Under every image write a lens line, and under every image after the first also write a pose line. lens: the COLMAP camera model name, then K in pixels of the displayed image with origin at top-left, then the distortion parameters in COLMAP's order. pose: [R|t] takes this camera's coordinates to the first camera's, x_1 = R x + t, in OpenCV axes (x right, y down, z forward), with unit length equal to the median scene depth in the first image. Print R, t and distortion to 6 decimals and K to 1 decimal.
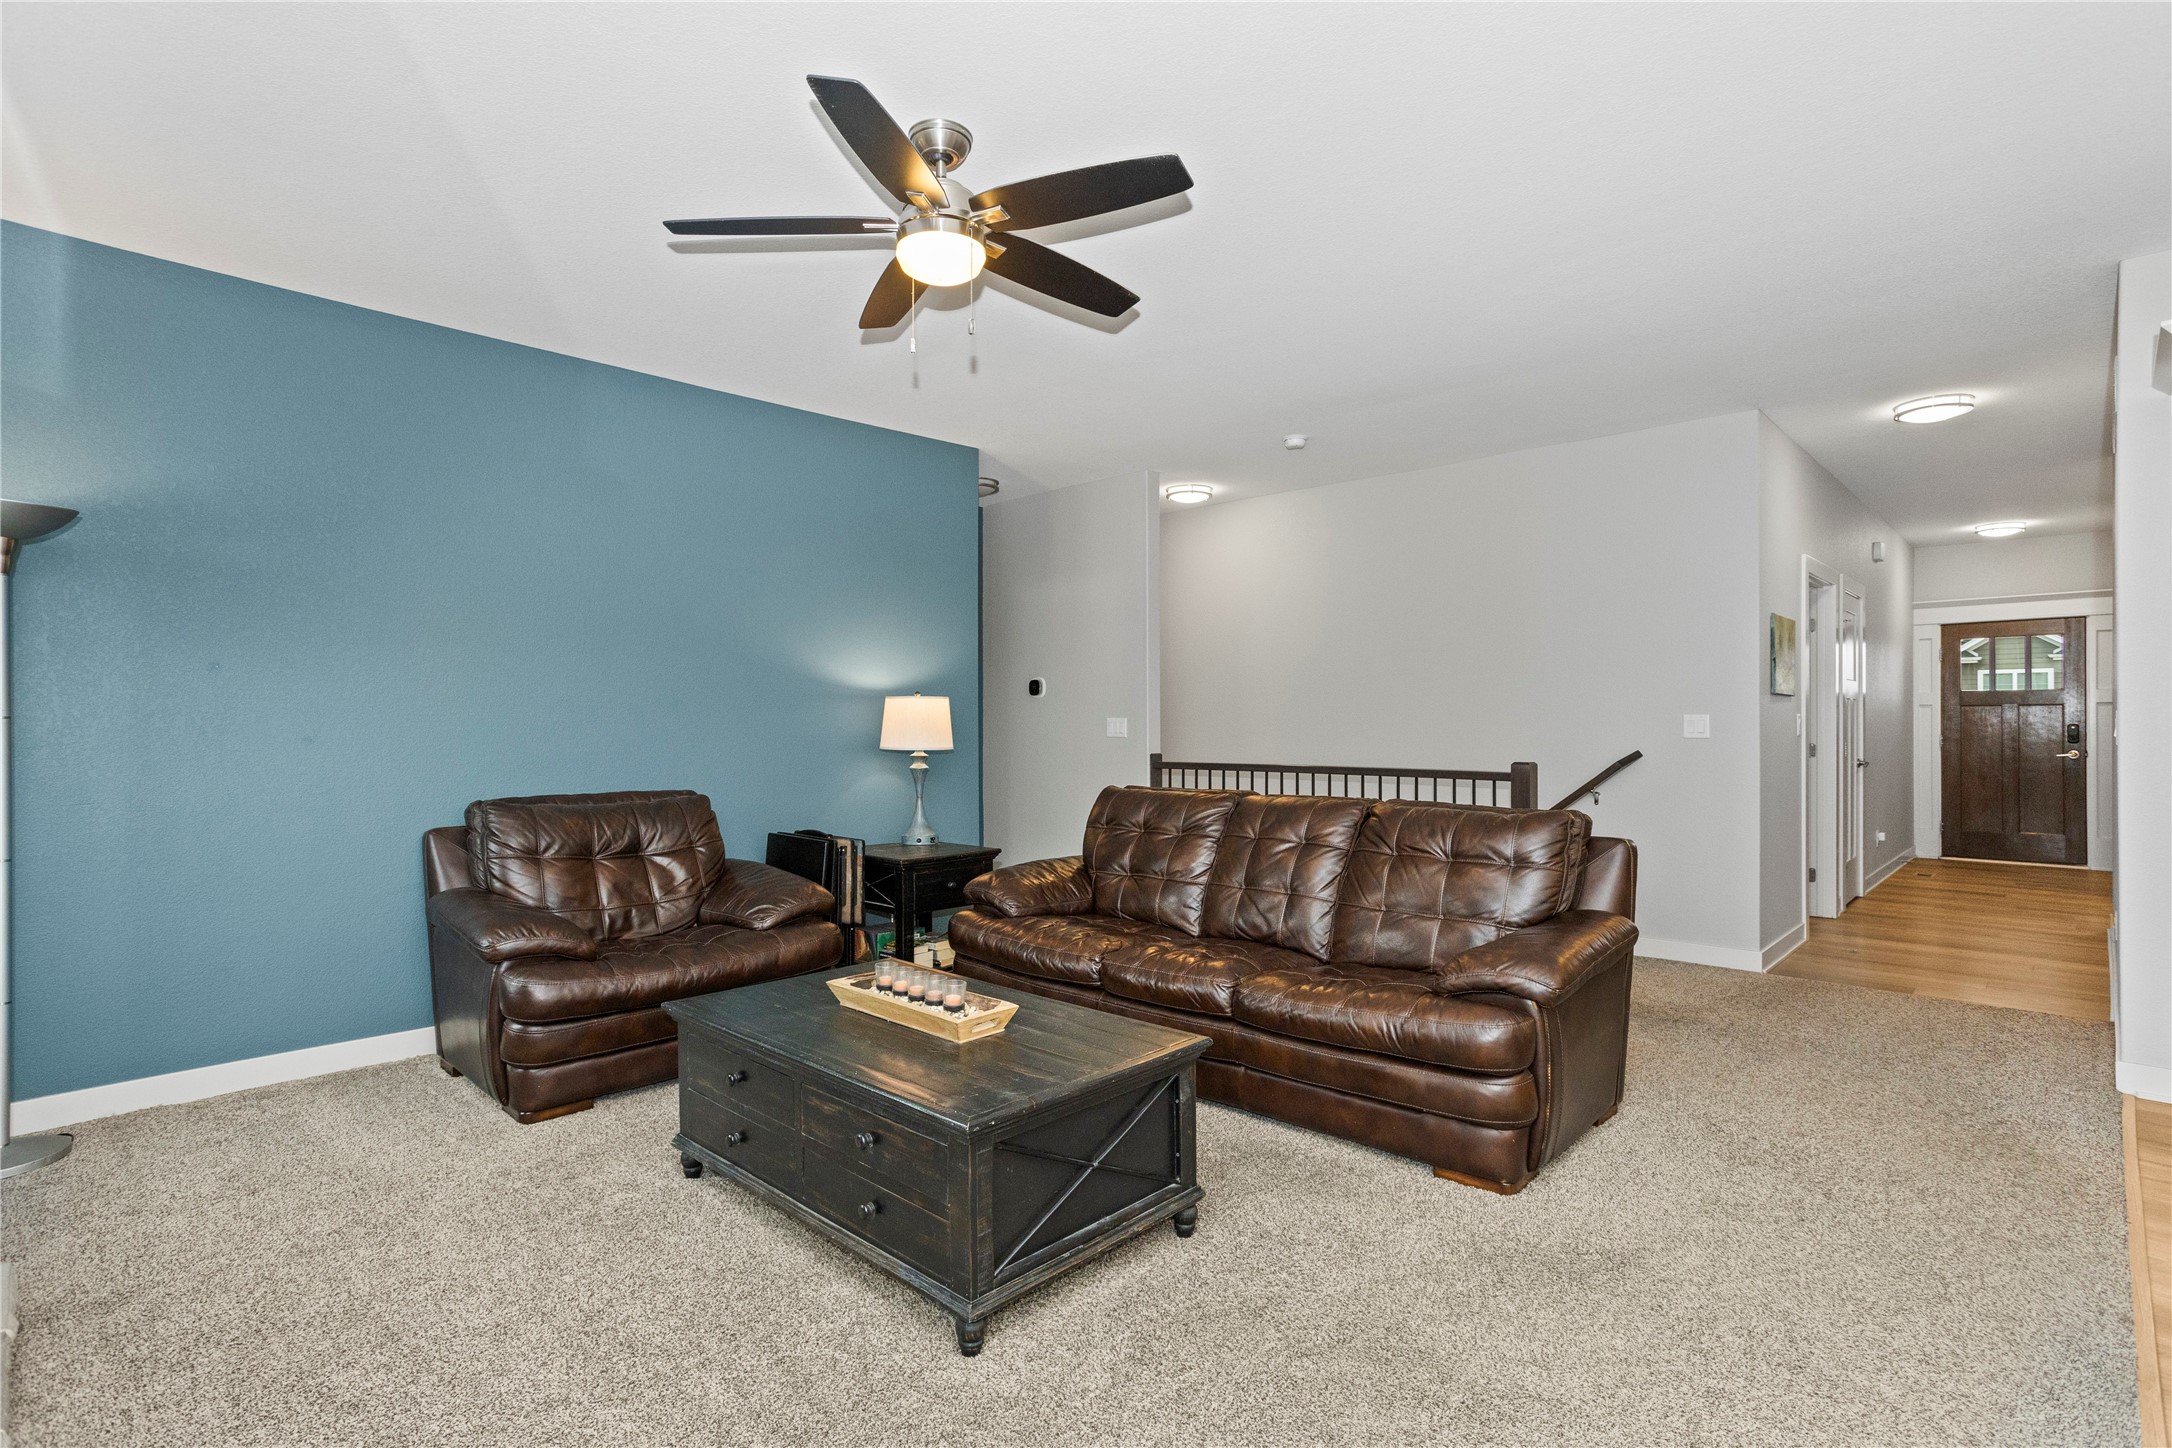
lens RADIAL K [[1068.5, 0, 1115.4], [0, 1068.5, 719.2], [0, 0, 1]] dist [-0.047658, 0.027416]
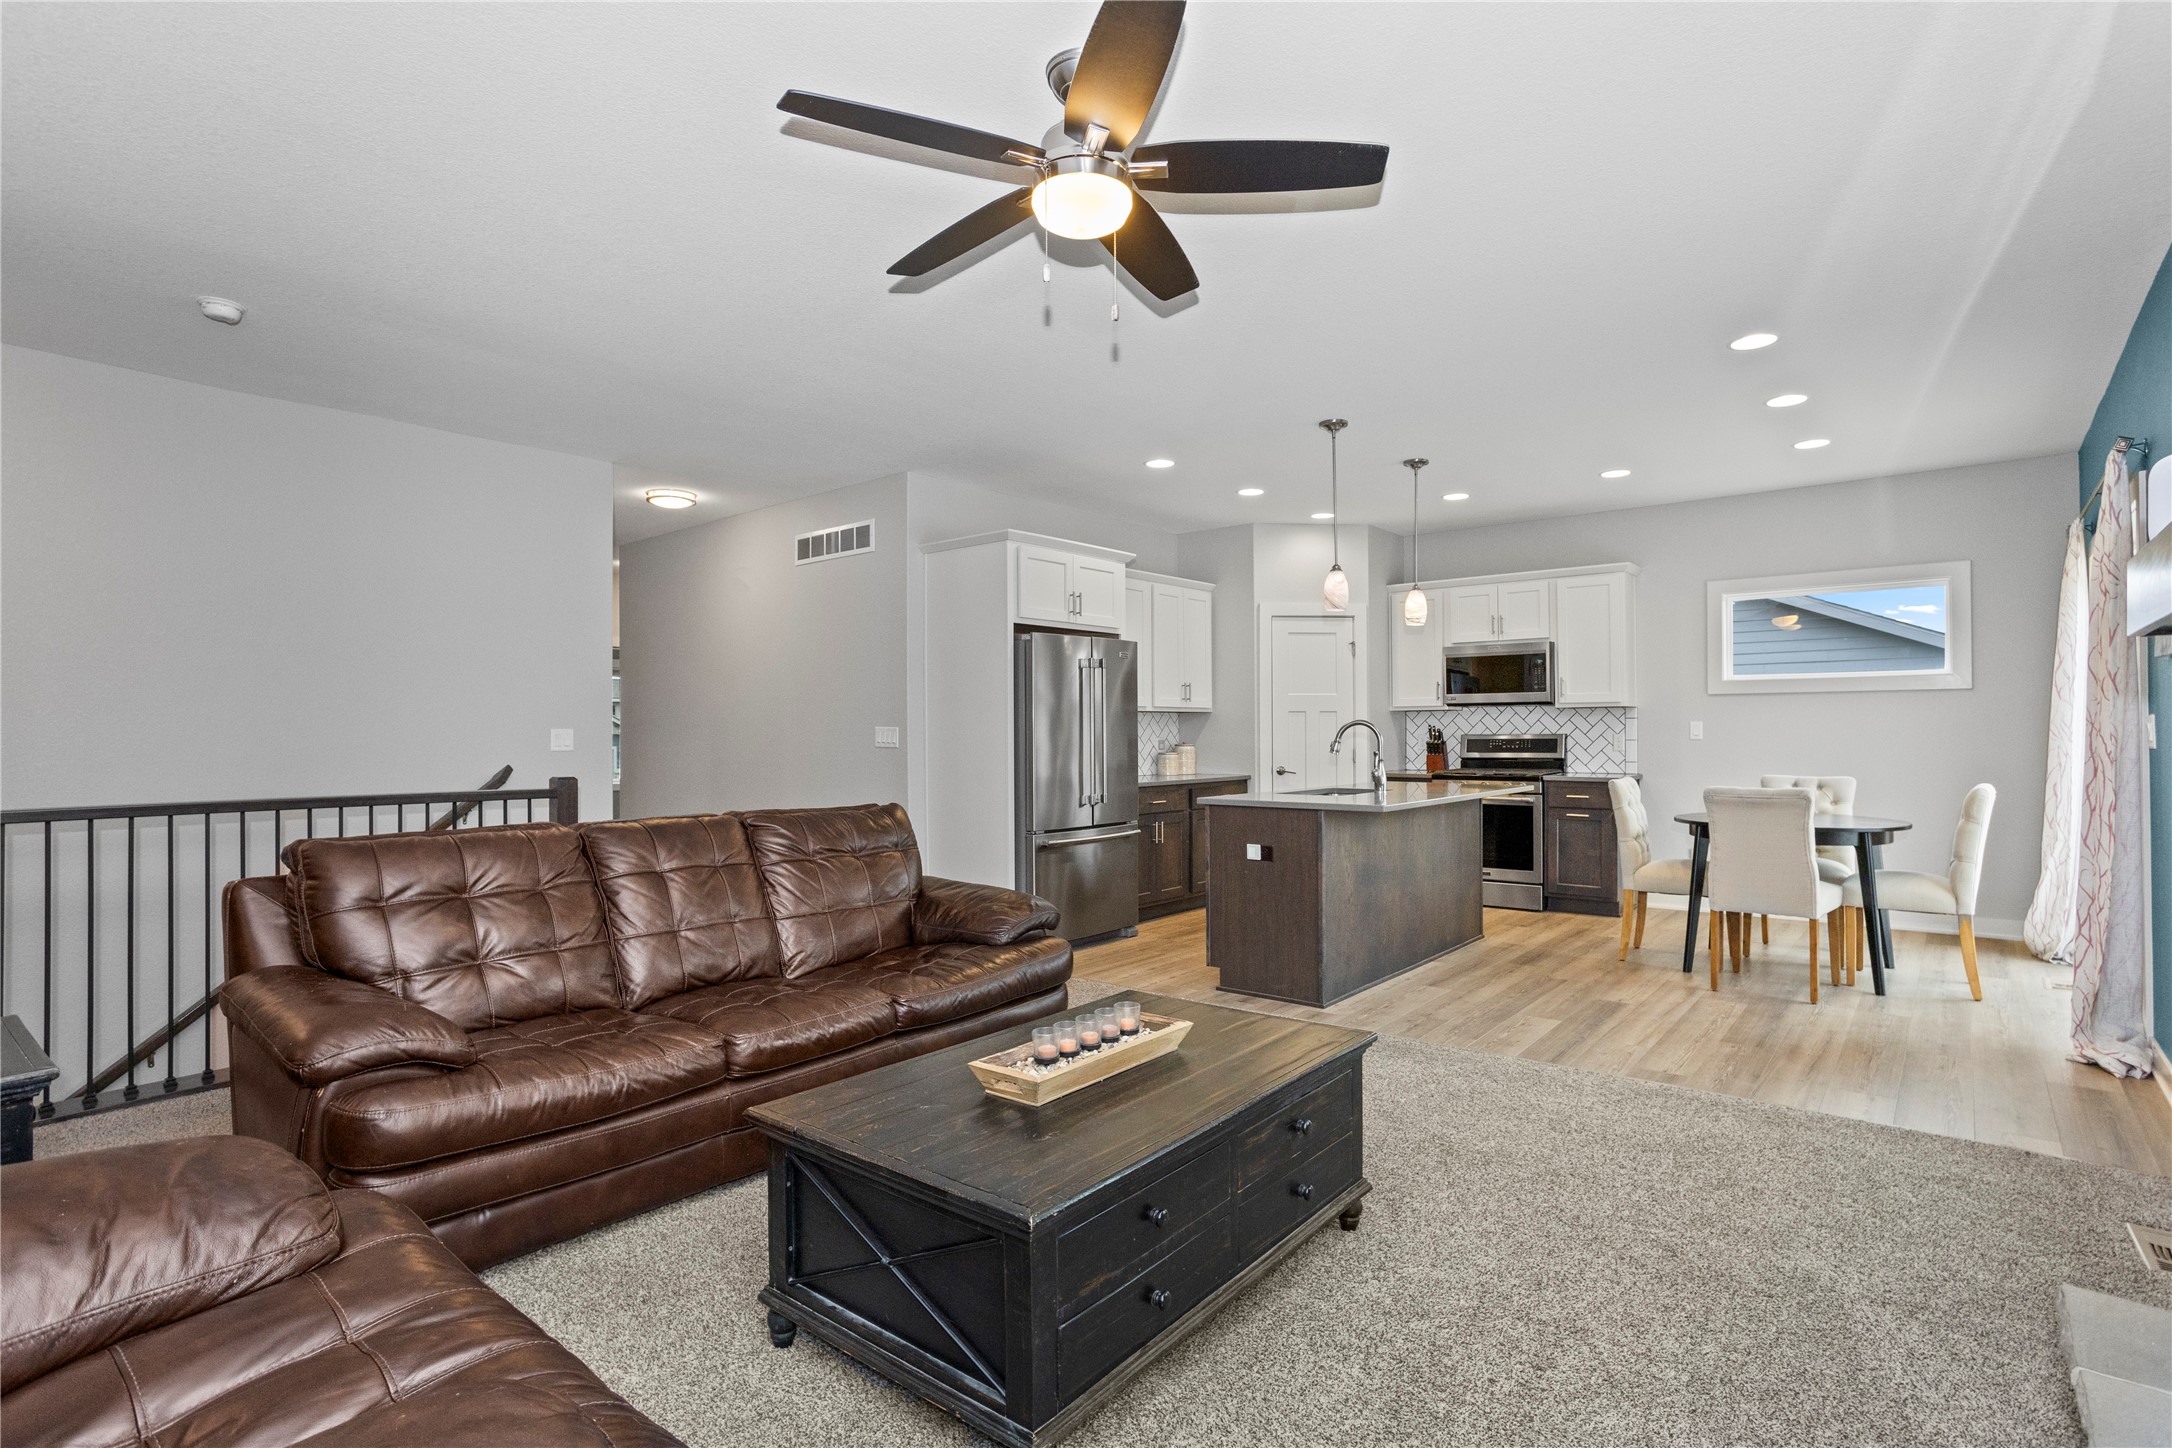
lens RADIAL K [[1068.5, 0, 1077.8], [0, 1068.5, 718.2], [0, 0, 1]] dist [-0.047658, 0.027416]
pose [[-0.058983, 0.014362, 0.998156, -0.584706], [0.004074, 0.999892, -0.014146, 0.003556], [-0.998251, 0.003232, -0.059035, 0.587475]]
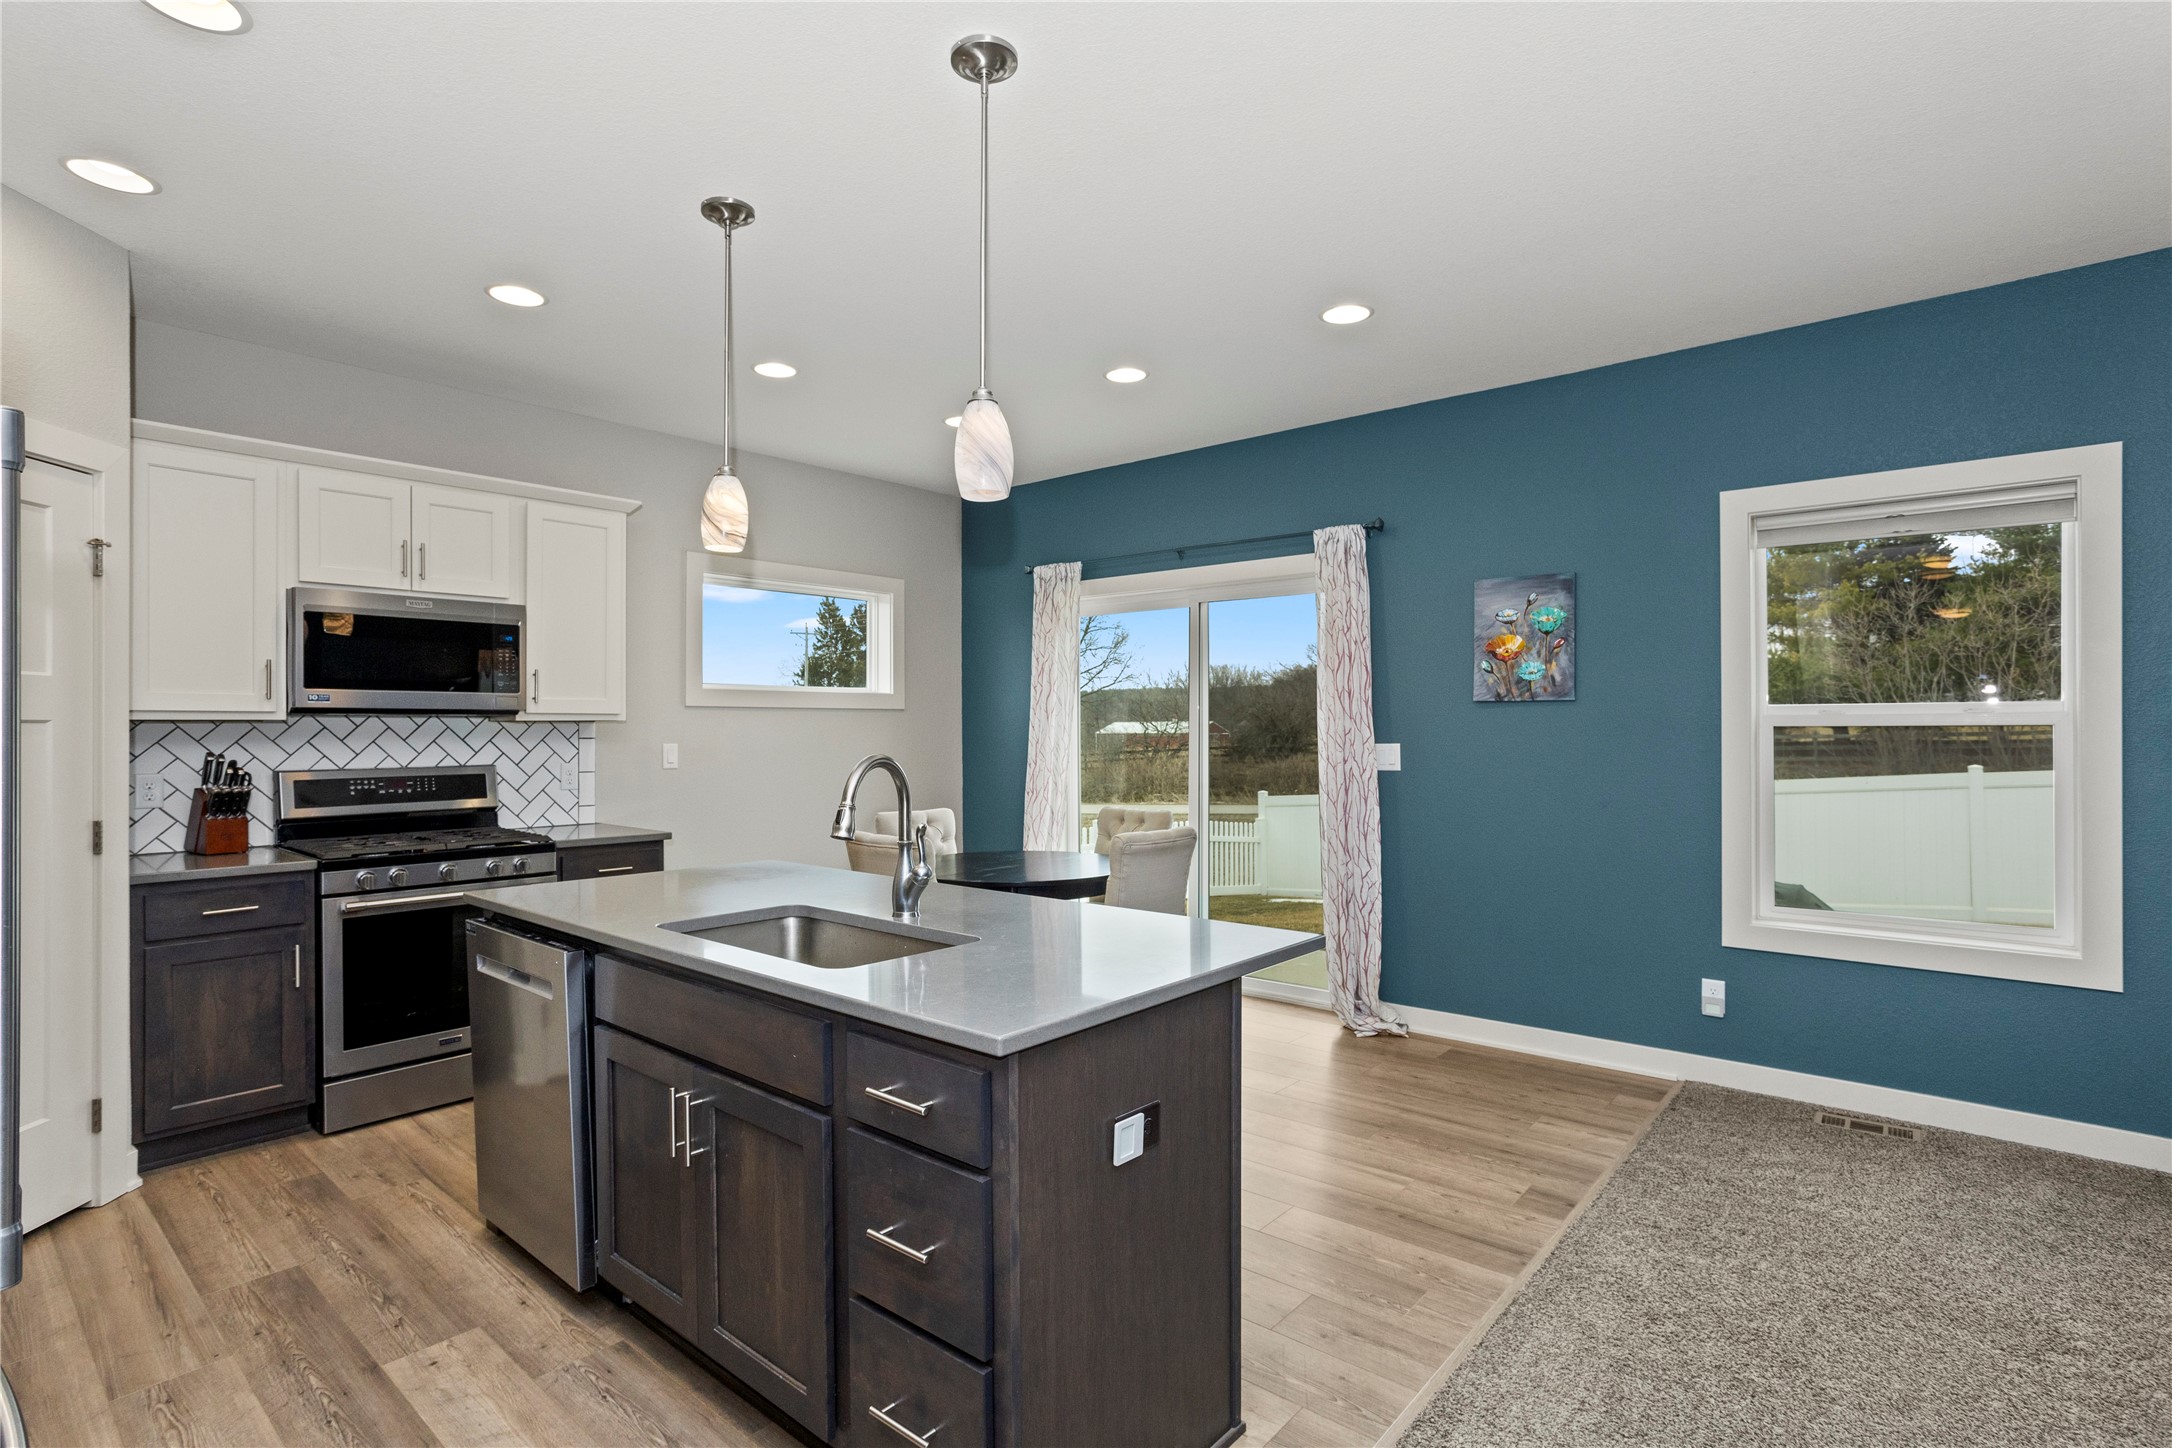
lens RADIAL K [[1068.5, 0, 1087.7], [0, 1068.5, 732.4], [0, 0, 1]] dist [-0.047658, 0.027416]
pose [[-0.998496, 0.006299, -0.054457, 0.448765], [0.006075, 0.999972, 0.004289, -0.021104], [0.054482, 0.003952, -0.998507, 0.714337]]
